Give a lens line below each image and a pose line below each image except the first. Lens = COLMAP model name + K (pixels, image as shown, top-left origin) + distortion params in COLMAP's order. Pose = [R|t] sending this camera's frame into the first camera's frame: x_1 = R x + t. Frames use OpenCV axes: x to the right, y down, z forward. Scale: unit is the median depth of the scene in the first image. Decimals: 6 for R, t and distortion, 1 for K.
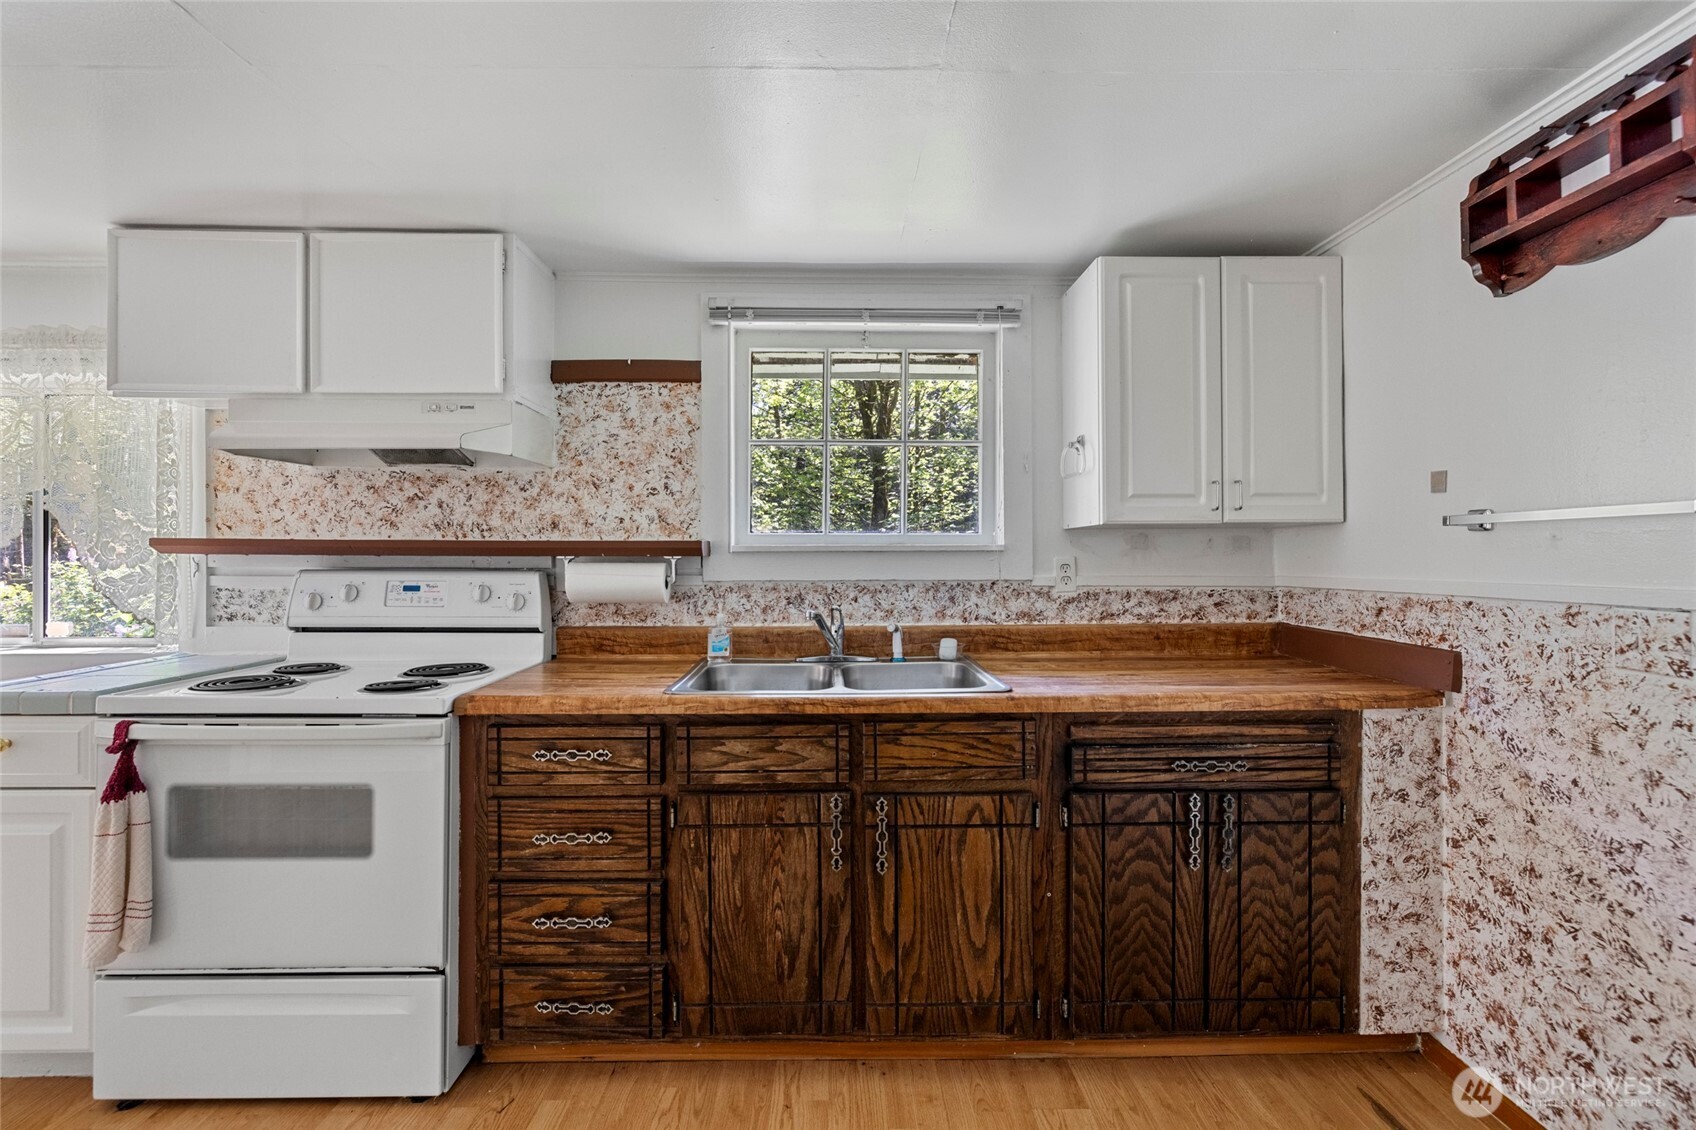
lens RADIAL K [[710.7, 0, 845.2], [0, 710.7, 555.1], [0, 0, 1]] dist [0.000222, 0.000011]
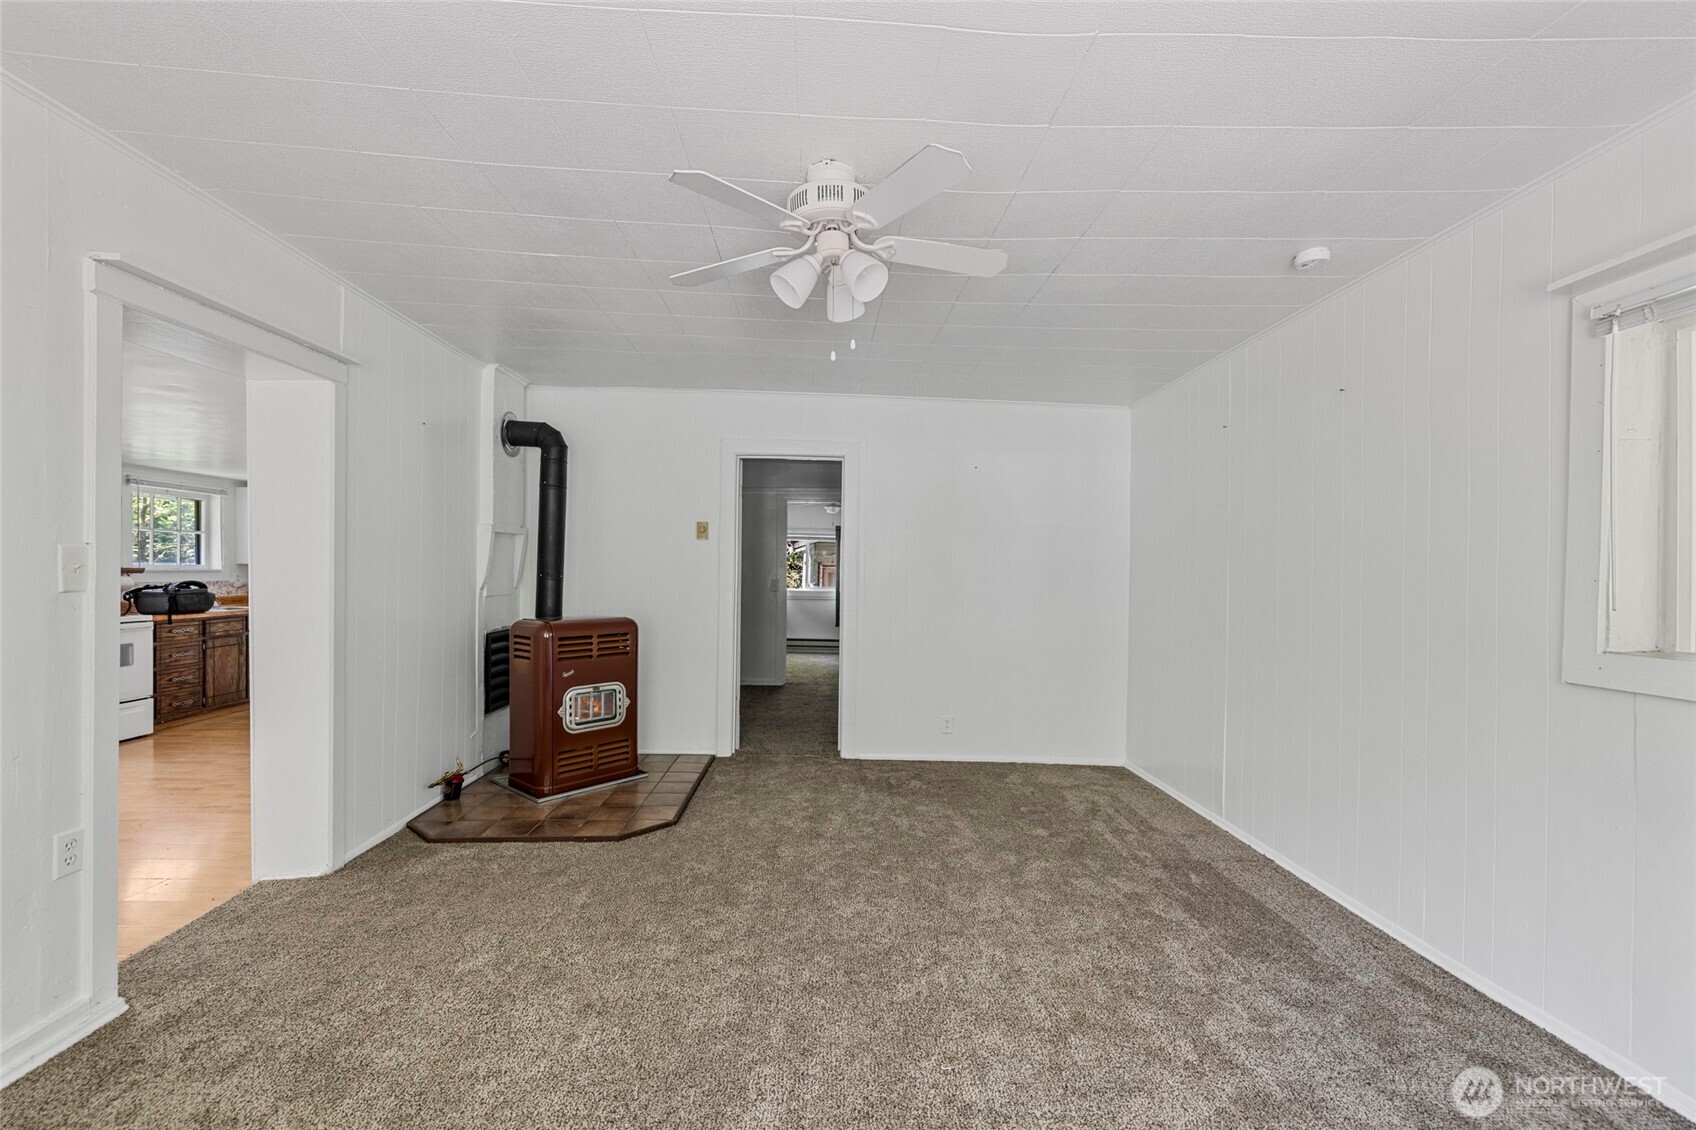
lens RADIAL K [[712.9, 0, 848.3], [0, 712.9, 575.0], [0, 0, 1]] dist [-0.002038, -0.000252]
pose [[-0.016699, -0.006548, 0.999839, -2.974175], [-0.001800, 0.999977, 0.006518, -0.015005], [-0.999859, -0.001691, -0.016710, -1.674802]]
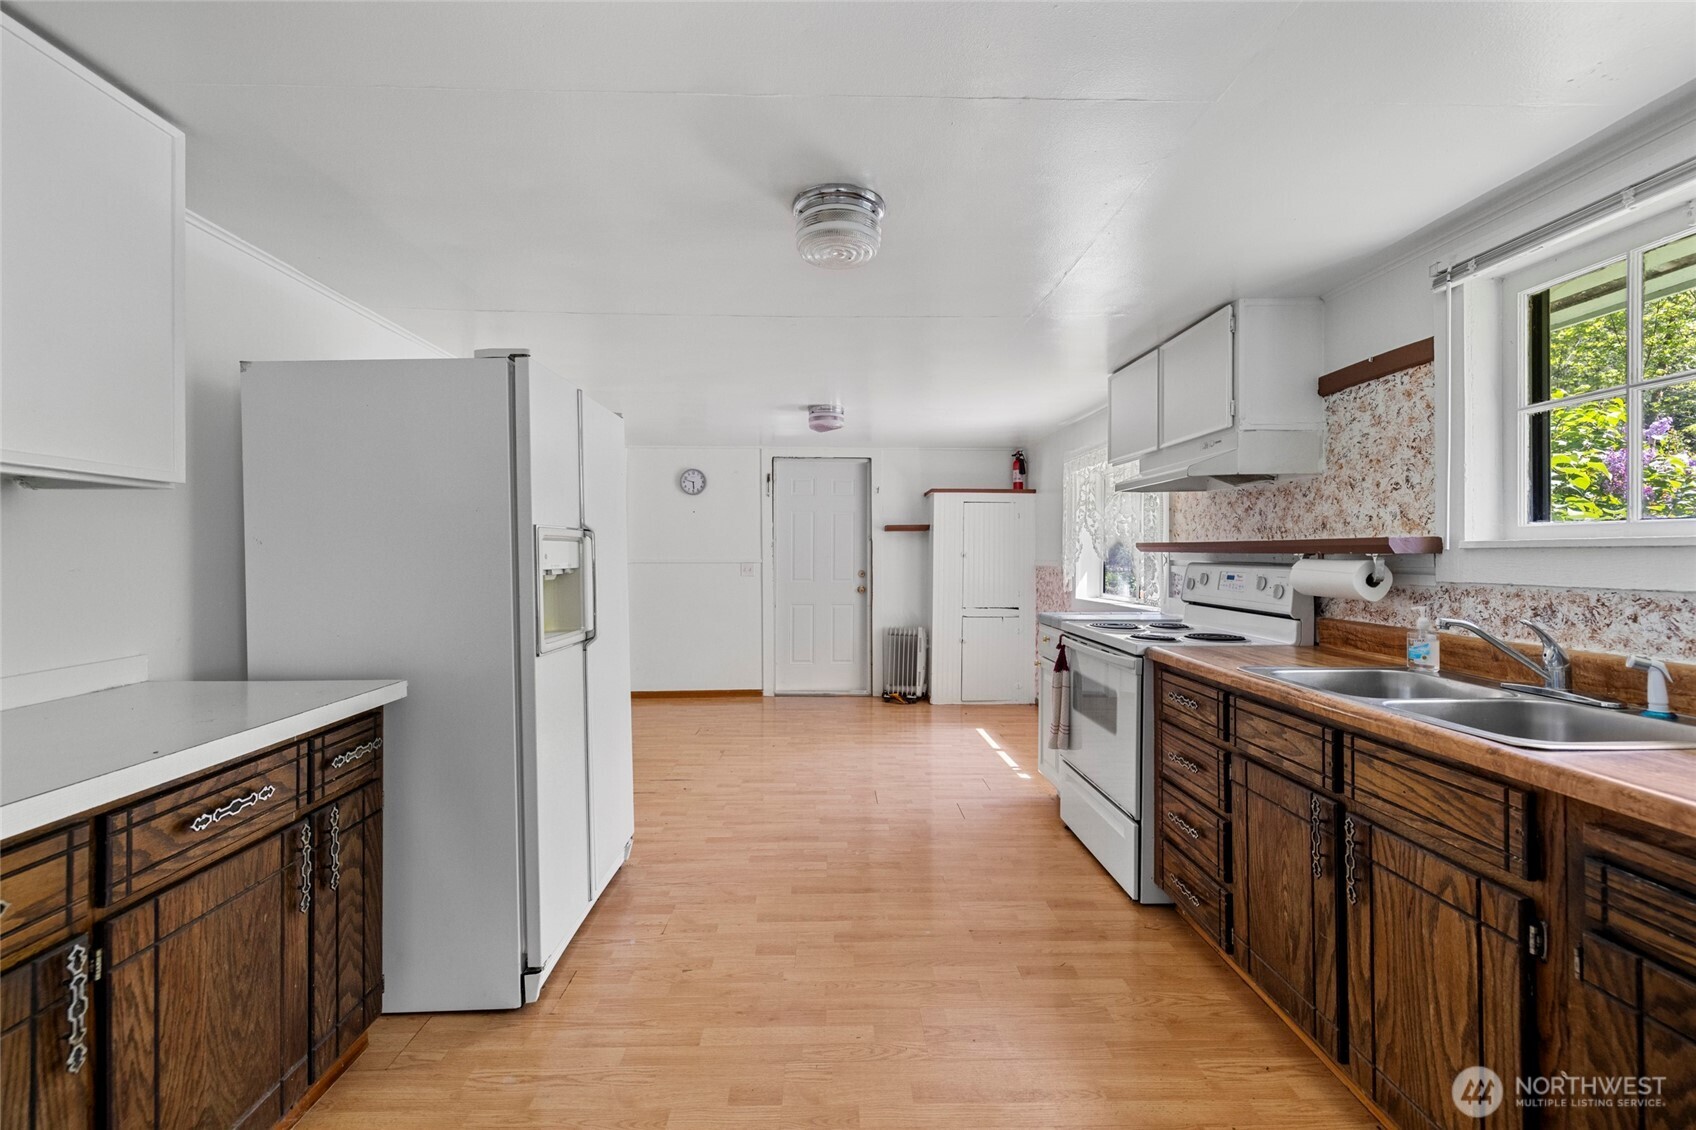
lens RADIAL K [[710.7, 0, 845.2], [0, 710.7, 555.1], [0, 0, 1]] dist [0.000222, 0.000011]
pose [[0.008189, 0.002556, -0.999963, 0.723491], [-0.002455, 0.999994, 0.002536, 0.002968], [0.999963, 0.002434, 0.008196, 0.262425]]
